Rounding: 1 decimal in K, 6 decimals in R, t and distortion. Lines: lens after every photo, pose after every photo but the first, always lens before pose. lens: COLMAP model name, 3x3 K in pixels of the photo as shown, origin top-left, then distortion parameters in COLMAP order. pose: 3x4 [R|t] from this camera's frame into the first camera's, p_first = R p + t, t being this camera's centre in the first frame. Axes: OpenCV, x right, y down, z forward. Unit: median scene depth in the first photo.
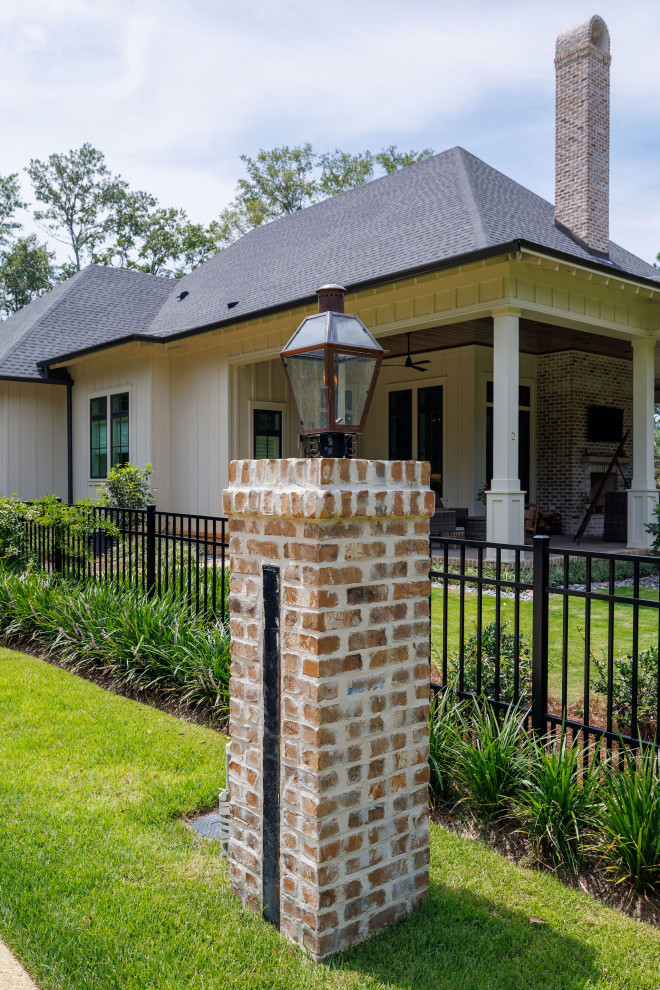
lens RADIAL K [[811.1, 0, 330.2], [0, 811.1, 506.8], [0, 0, 1]] dist [0.011750, -0.015027]
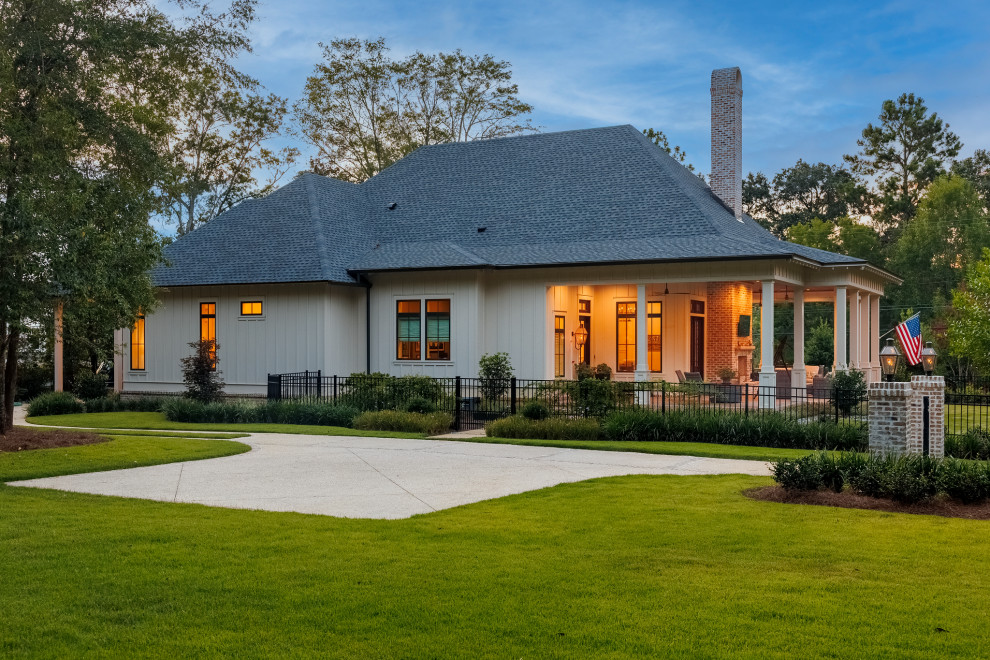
lens RADIAL K [[995.3, 0, 504.6], [0, 995.3, 369.6], [0, 0, 1]] dist [-0.031810, 0.000000]
pose [[0.938576, -0.007075, 0.344999, -0.755991], [0.008038, 0.999967, -0.001361, -0.017813], [-0.344978, 0.004051, 0.938602, -0.637763]]
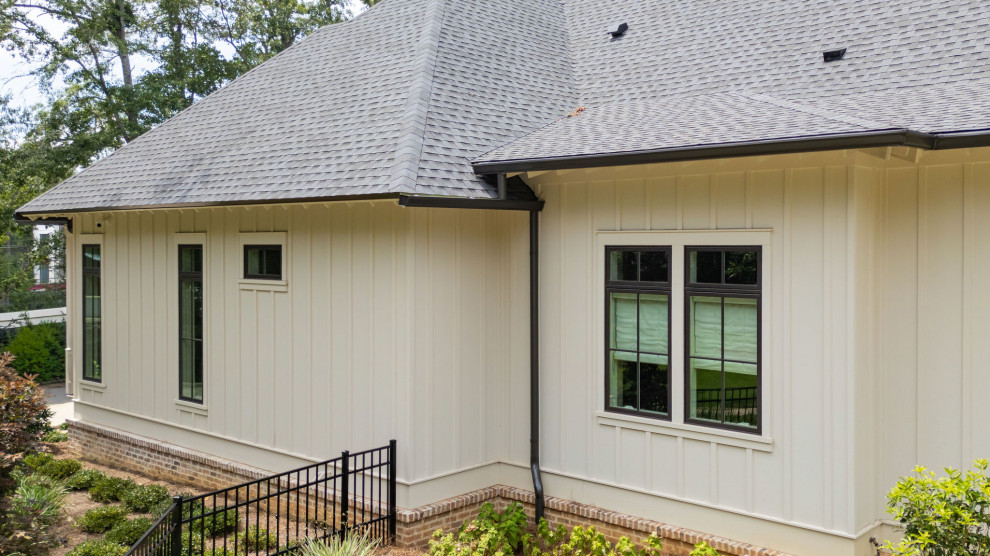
lens RADIAL K [[918.0, 0, 594.7], [0, 918.0, 260.8], [0, 0, 1]] dist [0.048377, 0.000000]
pose [[0.986321, -0.000994, 0.164832, -0.427001], [0.002580, 0.999952, -0.009404, -0.129737], [-0.164815, 0.009701, 0.986277, 0.516401]]
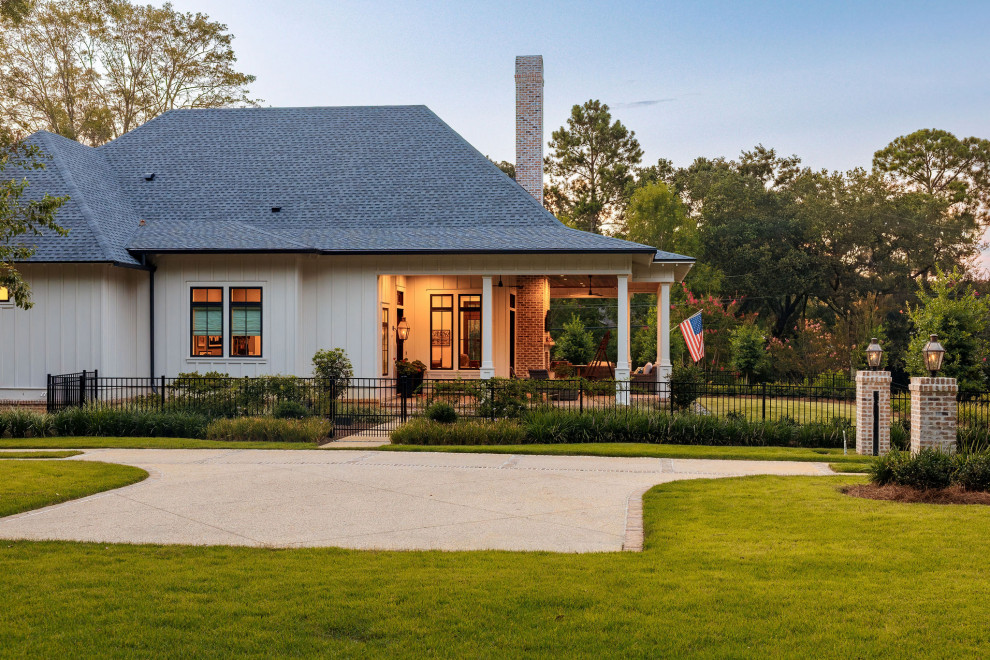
lens RADIAL K [[1019.5, 0, 510.5], [0, 1019.5, 360.7], [0, 0, 1]] dist [-0.006078, 0.000000]
pose [[0.739714, -0.008145, 0.672872, -1.005852], [0.013575, 0.999904, -0.002820, -0.022370], [-0.672784, 0.011220, 0.739754, -0.374589]]
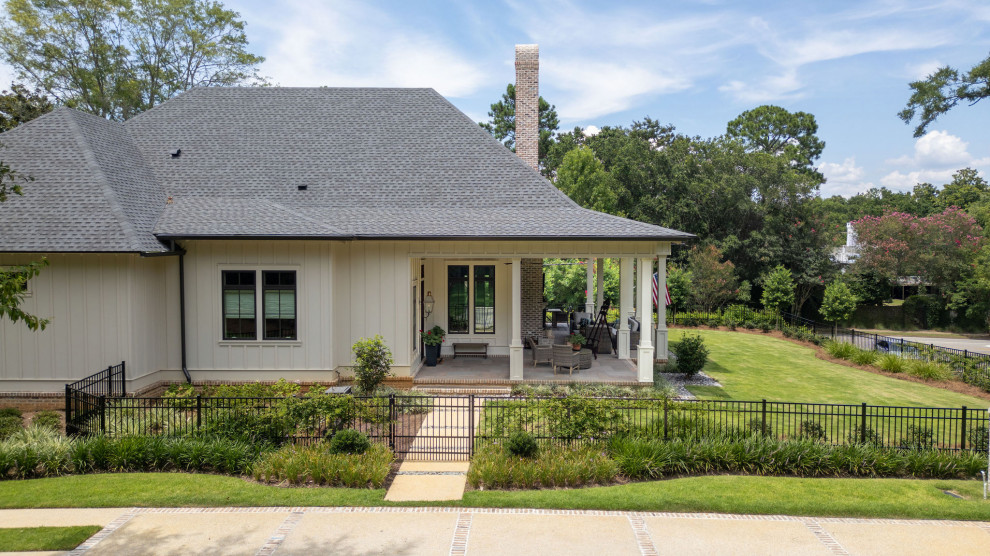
lens RADIAL K [[690.3, 0, 491.7], [0, 690.3, 271.7], [0, 0, 1]] dist [0.034979, -0.021195]
pose [[0.677828, -0.028889, 0.734652, -0.820738], [0.018022, 0.999580, 0.022679, -0.159834], [-0.734999, -0.002133, 0.678065, 0.077289]]
